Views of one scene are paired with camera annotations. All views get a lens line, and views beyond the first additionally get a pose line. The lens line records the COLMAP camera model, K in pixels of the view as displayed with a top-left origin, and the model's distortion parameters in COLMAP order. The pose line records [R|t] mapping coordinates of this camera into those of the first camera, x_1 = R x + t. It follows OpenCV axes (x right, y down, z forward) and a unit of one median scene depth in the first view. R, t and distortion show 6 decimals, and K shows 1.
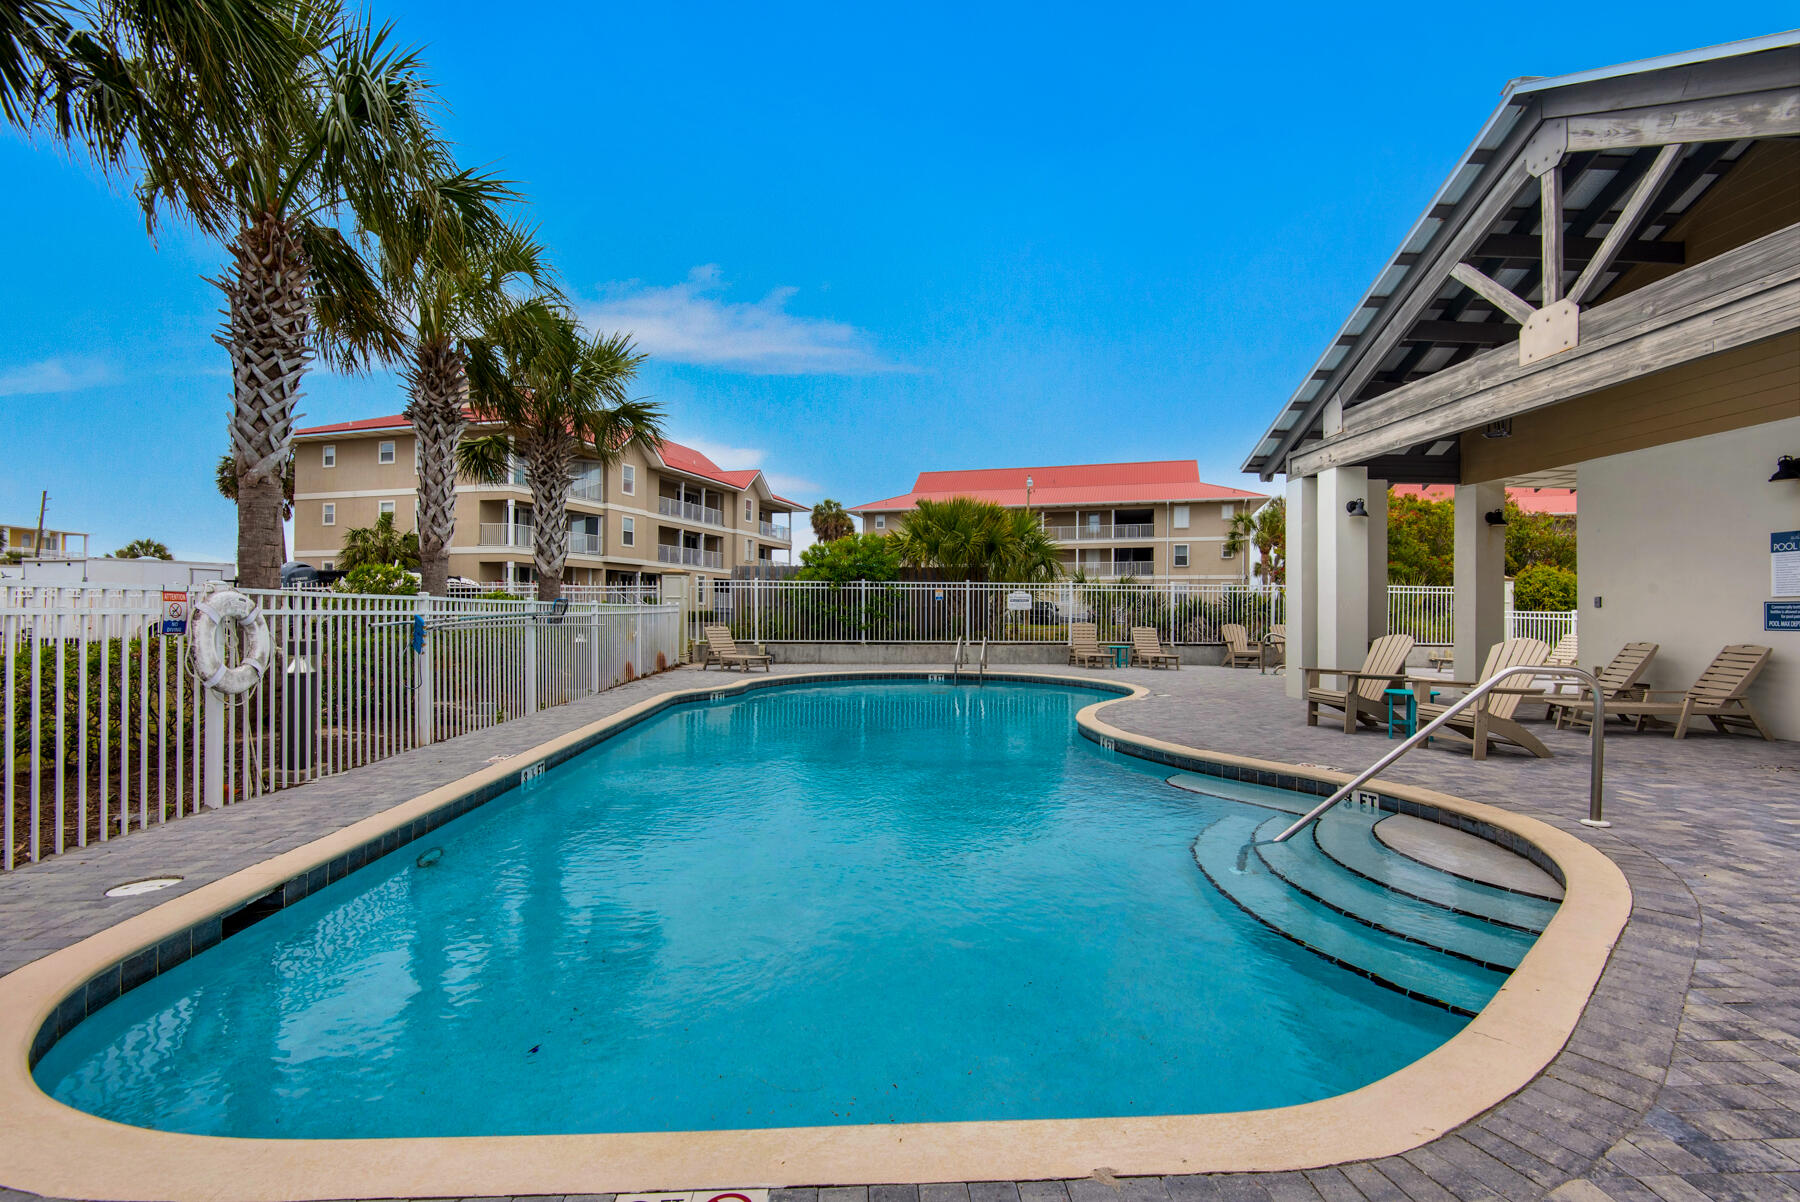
lens RADIAL K [[821.7, 0, 926.0], [0, 821.7, 602.5], [0, 0, 1]] dist [0.001557, -0.000376]
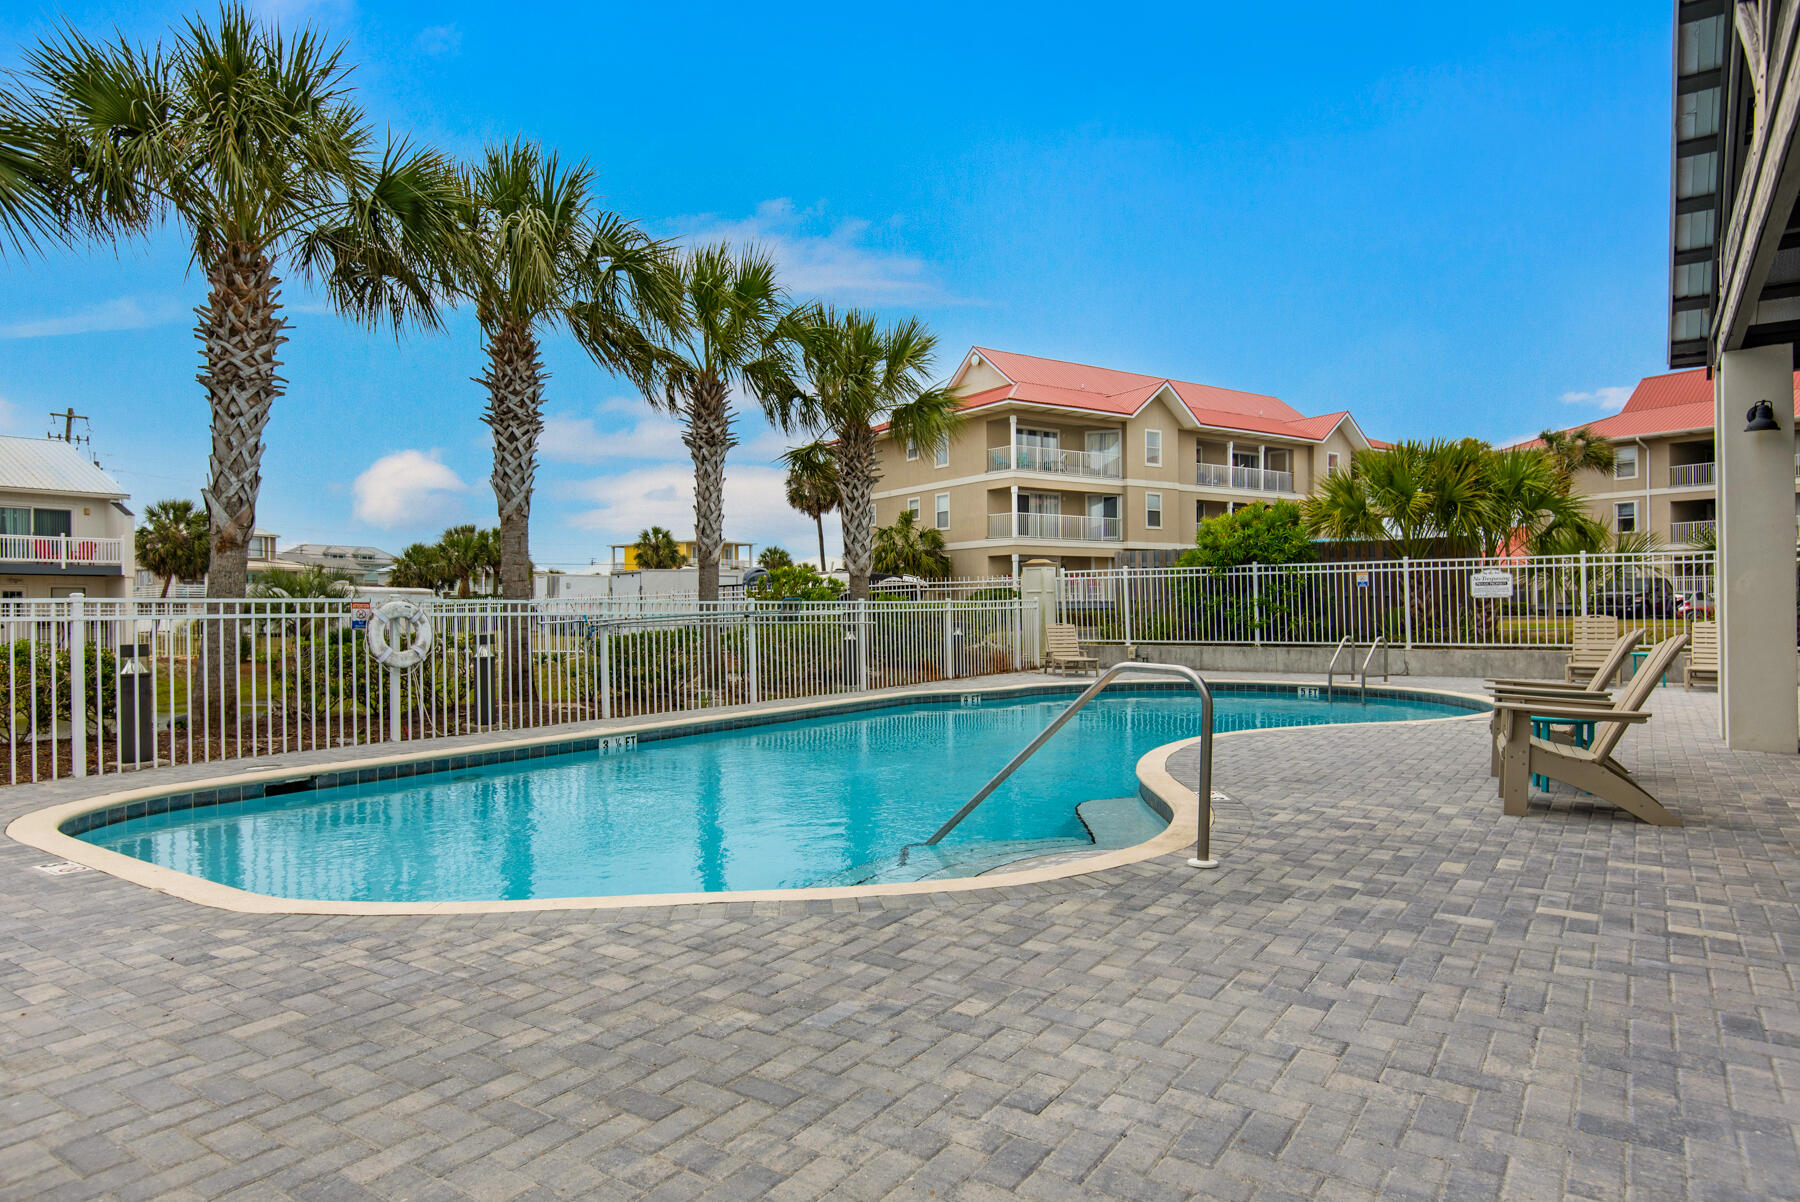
lens RADIAL K [[1066.0, 0, 900.0], [0, 1066.0, 601.0], [0, 0, 1]] dist [0.046447, -0.000478]
pose [[0.775407, -0.018439, -0.631193, 0.300256], [0.022089, 0.999754, -0.002071, 0.002893], [0.631076, -0.012336, 0.775623, 0.007433]]
